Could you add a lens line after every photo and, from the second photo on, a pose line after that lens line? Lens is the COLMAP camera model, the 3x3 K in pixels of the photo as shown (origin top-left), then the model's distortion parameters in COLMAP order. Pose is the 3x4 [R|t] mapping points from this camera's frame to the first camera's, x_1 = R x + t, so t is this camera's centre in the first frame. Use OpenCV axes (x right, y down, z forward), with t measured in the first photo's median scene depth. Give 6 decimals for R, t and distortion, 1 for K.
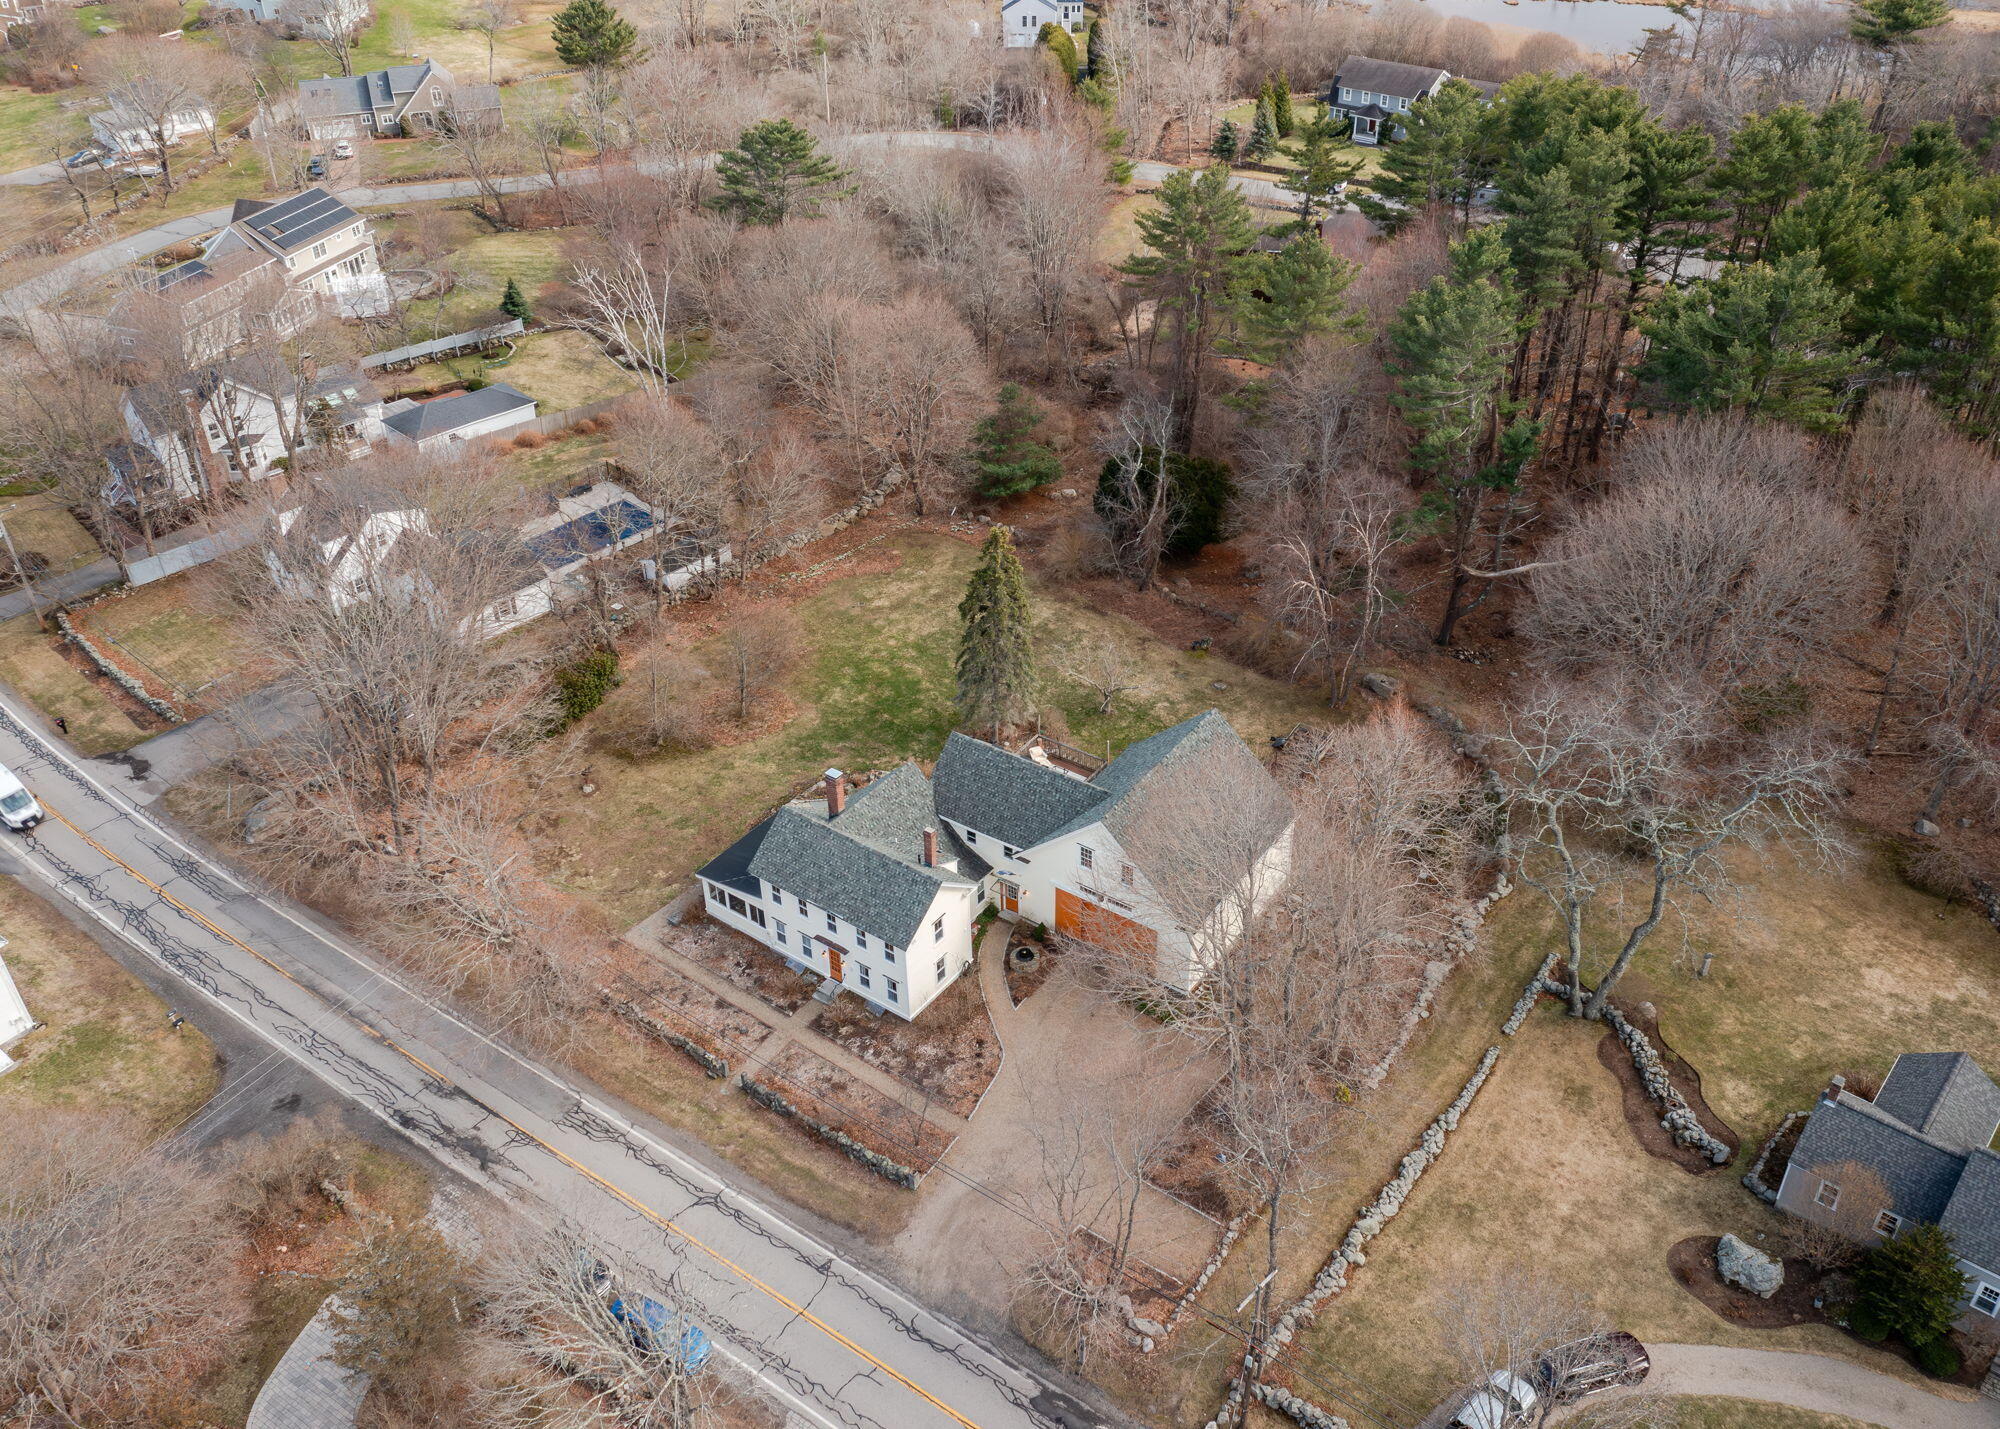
lens RADIAL K [[1692.9, 0, 1006.4], [0, 1692.9, 726.6], [0, 0, 1]] dist [-0.015184, 0.058502]
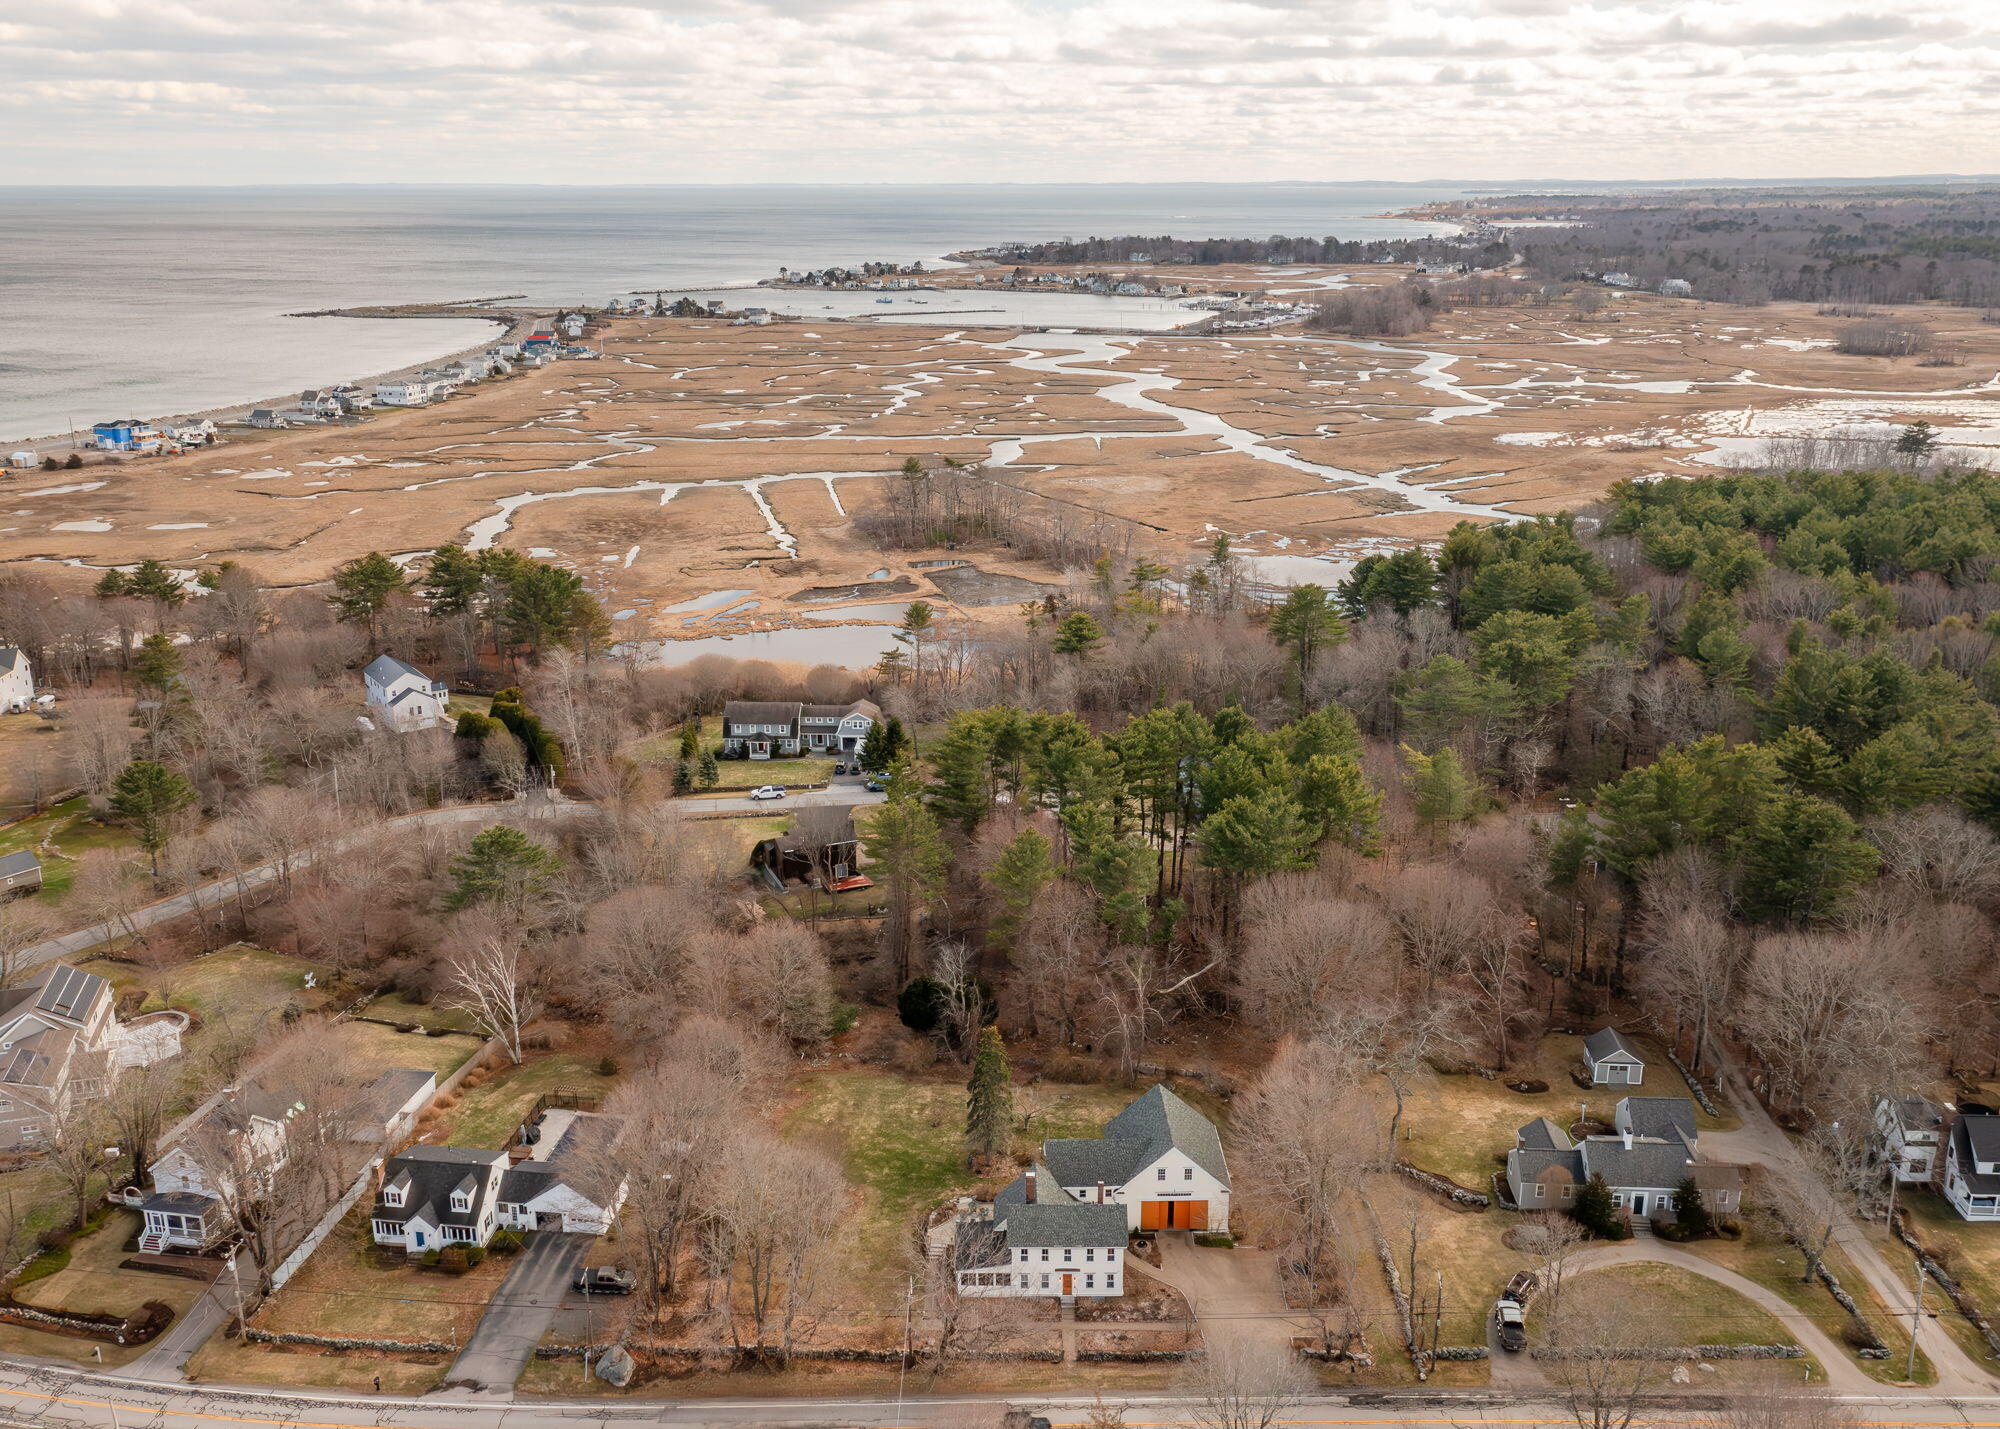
lens RADIAL K [[1692.9, 0, 1022.4], [0, 1692.9, 722.2], [0, 0, 1]] dist [-0.015184, 0.058502]
pose [[0.803448, -0.159796, 0.573529, -0.900175], [0.331595, 0.920173, -0.208149, -0.035075], [-0.494485, 0.357416, 0.792299, -0.462591]]
